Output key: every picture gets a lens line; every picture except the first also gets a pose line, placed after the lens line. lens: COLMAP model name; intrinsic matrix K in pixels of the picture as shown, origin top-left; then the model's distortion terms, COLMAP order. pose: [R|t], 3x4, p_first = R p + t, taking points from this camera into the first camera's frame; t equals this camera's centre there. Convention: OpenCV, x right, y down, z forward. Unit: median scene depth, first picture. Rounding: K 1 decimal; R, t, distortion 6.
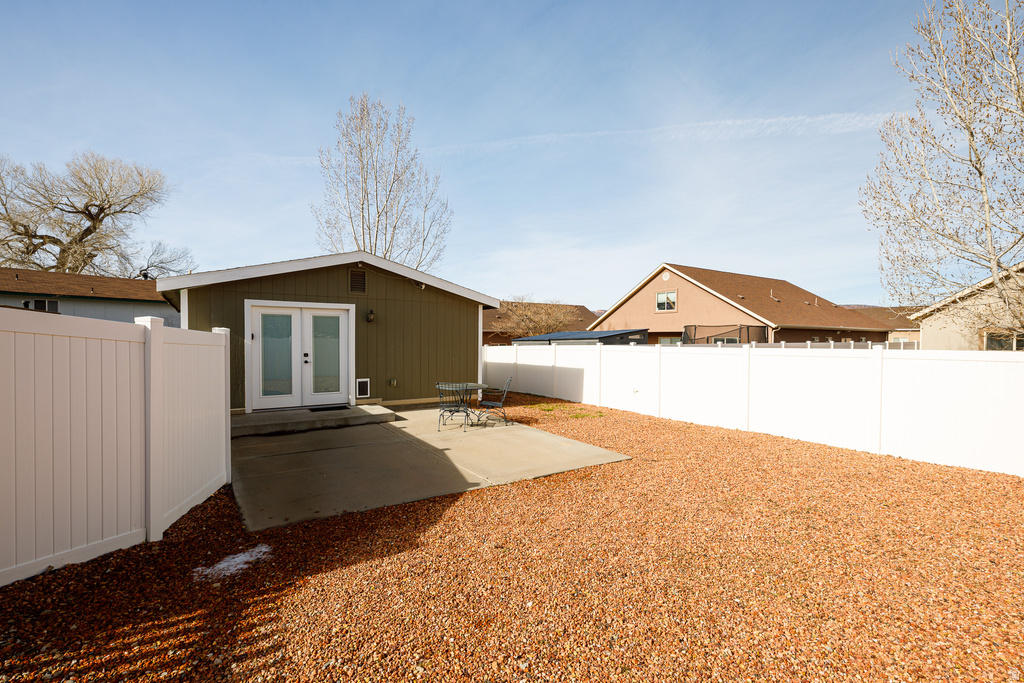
lens RADIAL K [[472.7, 0, 505.9], [0, 472.7, 343.8], [0, 0, 1]] dist [0.002616, 0.000859]
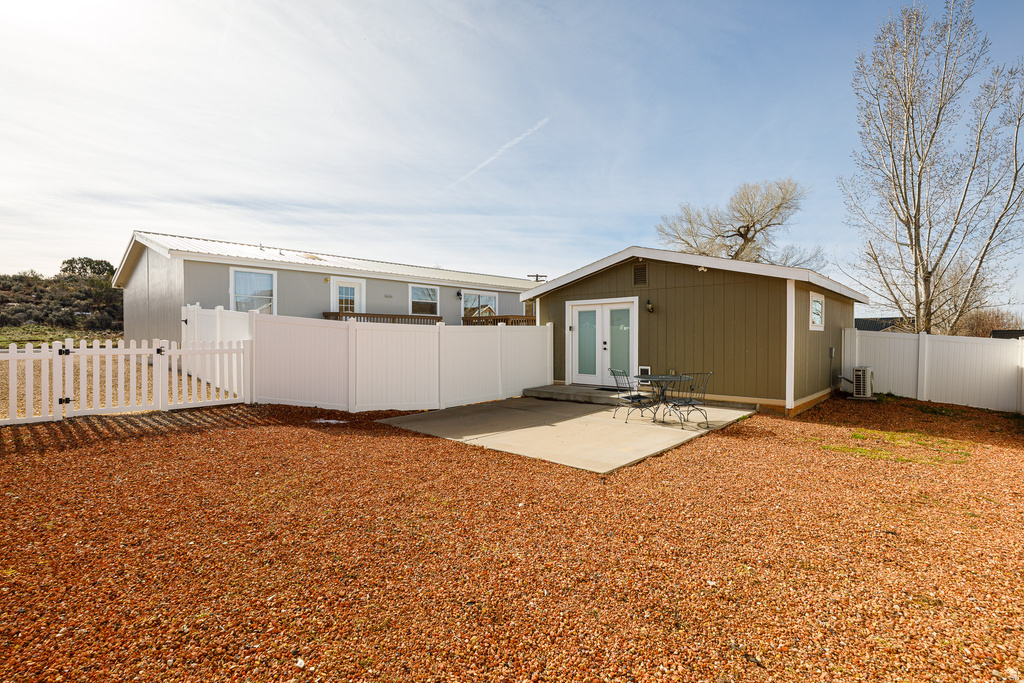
lens RADIAL K [[476.3, 0, 505.9], [0, 476.3, 339.7], [0, 0, 1]] dist [0.002517, 0.000122]
pose [[0.222901, -0.000148, -0.974841, 0.669468], [-0.005769, 0.999982, -0.001471, 0.017752], [0.974824, 0.005952, 0.222896, 0.469655]]
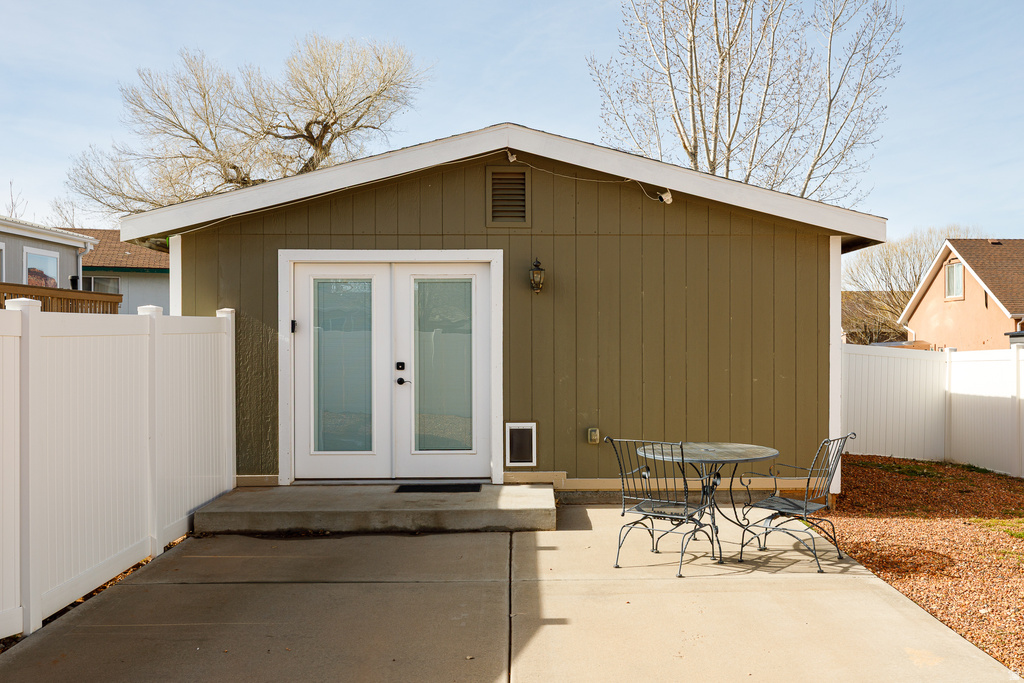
lens RADIAL K [[1015.3, 0, 521.5], [0, 1015.3, 345.9], [0, 0, 1]] dist [-0.012062, 0.000000]
pose [[0.843561, -0.004970, -0.537010, 0.193389], [0.001320, 0.999973, -0.007181, 0.010924], [0.537031, 0.005349, 0.843545, 0.229154]]
